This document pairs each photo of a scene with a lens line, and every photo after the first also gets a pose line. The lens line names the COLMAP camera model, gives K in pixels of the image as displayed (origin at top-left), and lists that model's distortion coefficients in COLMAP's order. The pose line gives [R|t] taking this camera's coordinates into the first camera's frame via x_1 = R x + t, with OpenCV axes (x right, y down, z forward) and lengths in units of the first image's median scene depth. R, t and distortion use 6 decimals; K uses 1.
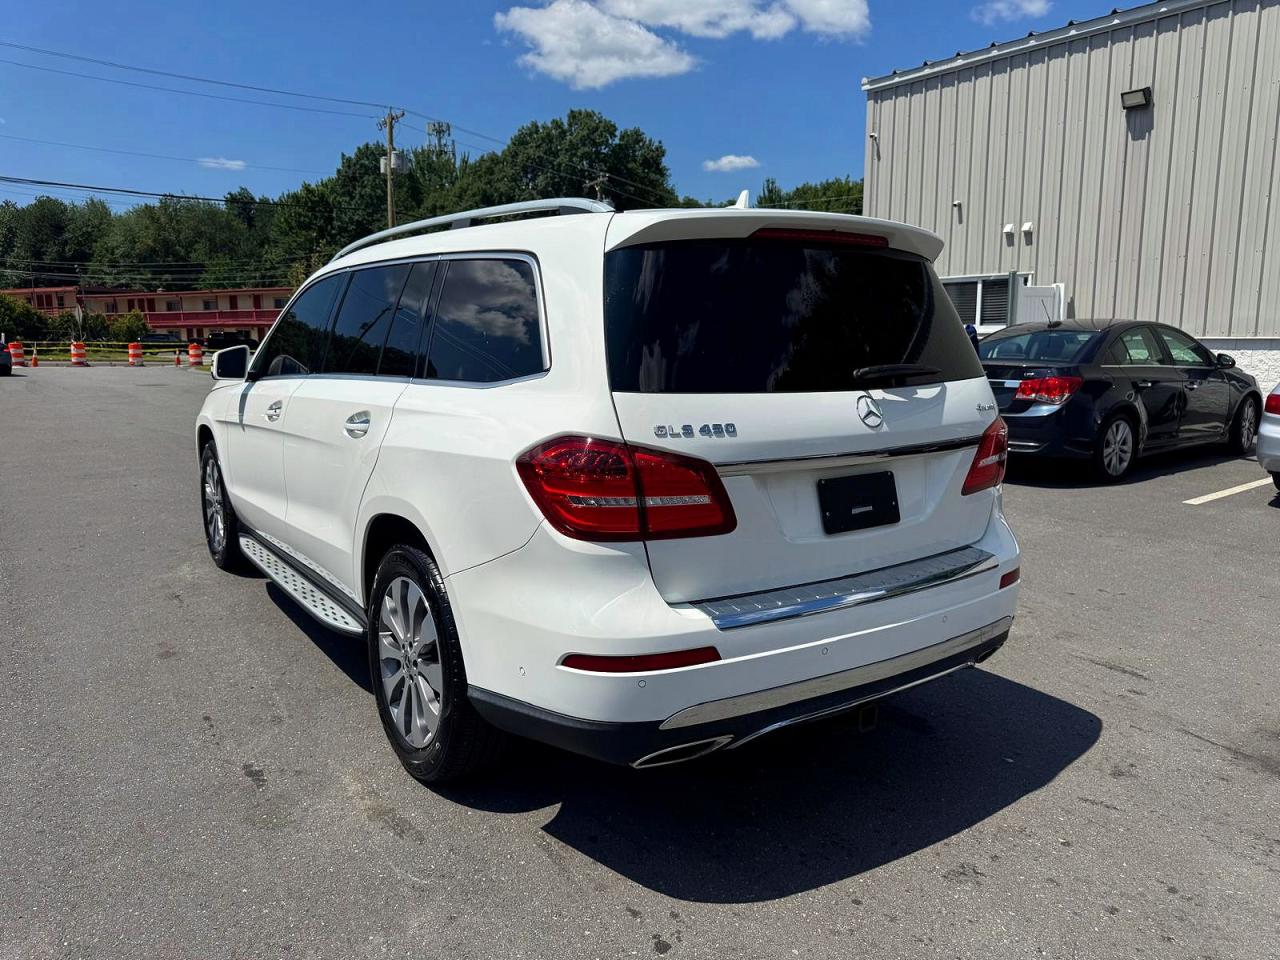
lens RADIAL K [[942.5, 0, 640.0], [0, 942.5, 480.0], [0, 0, 1]] dist [0.014148, -0.014060]
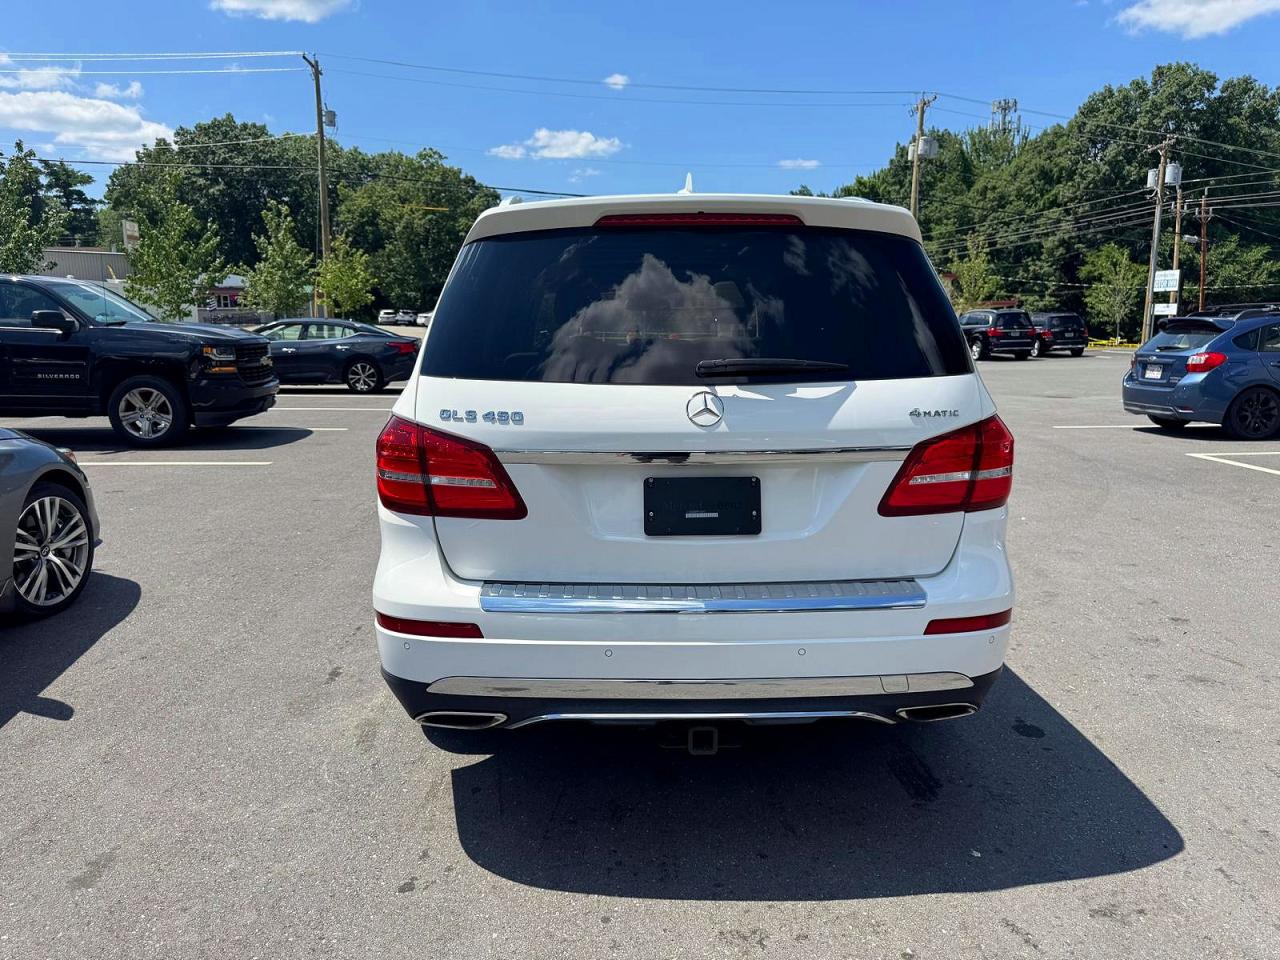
lens RADIAL K [[942.5, 0, 640.0], [0, 942.5, 480.0], [0, 0, 1]] dist [0.014148, -0.014060]
pose [[0.830646, 0.091538, -0.549225, 0.080649], [-0.084987, 0.995679, 0.037415, -0.003747], [0.550277, 0.015599, 0.834837, 0.023300]]
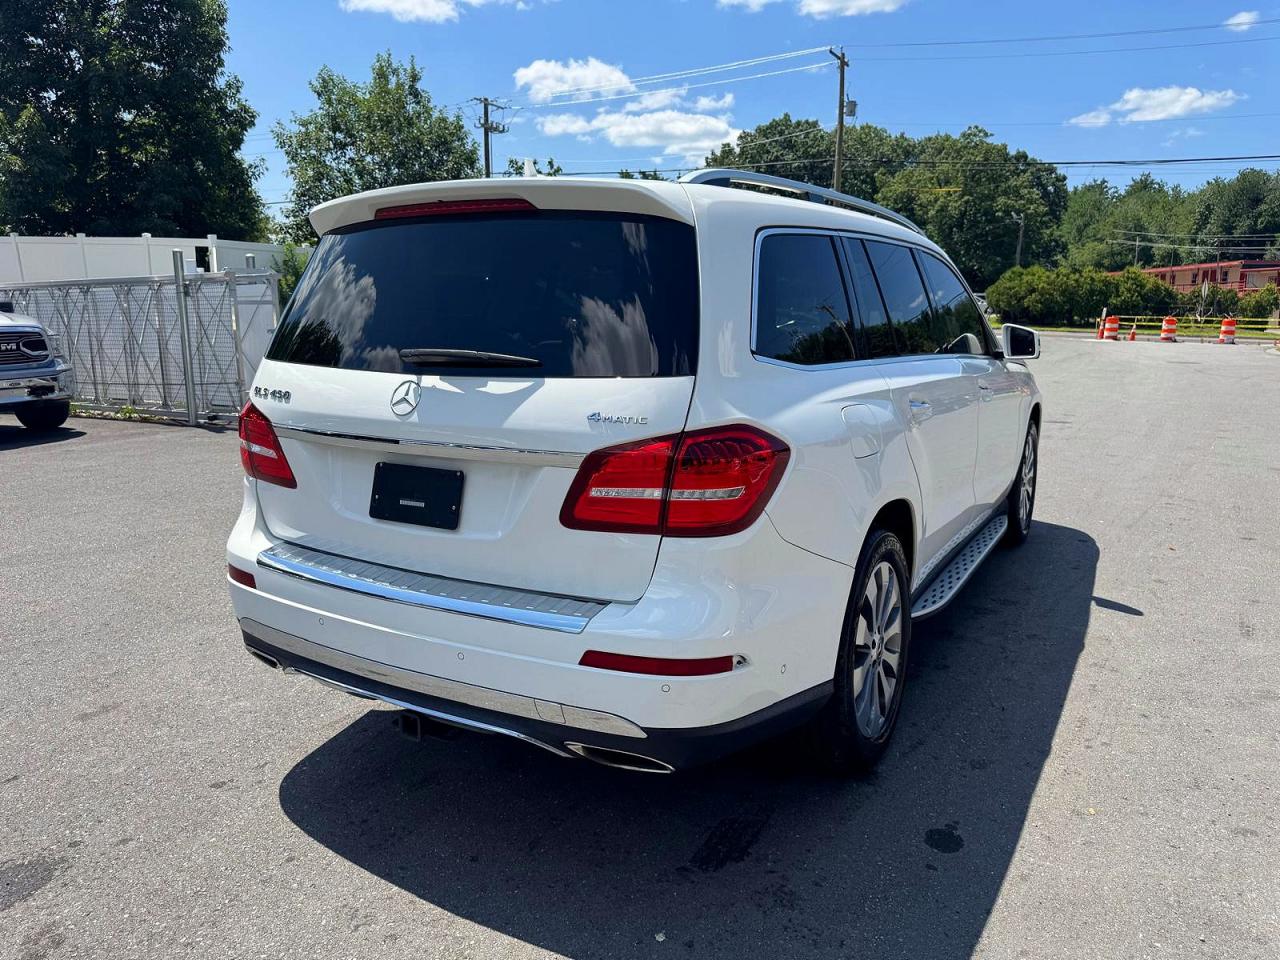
lens RADIAL K [[942.5, 0, 640.0], [0, 942.5, 480.0], [0, 0, 1]] dist [0.014148, -0.014060]
pose [[0.384540, 0.165522, -0.908147, 0.136573], [-0.142083, 0.982682, 0.118944, -0.015734], [0.912108, 0.083293, 0.401399, 0.097368]]
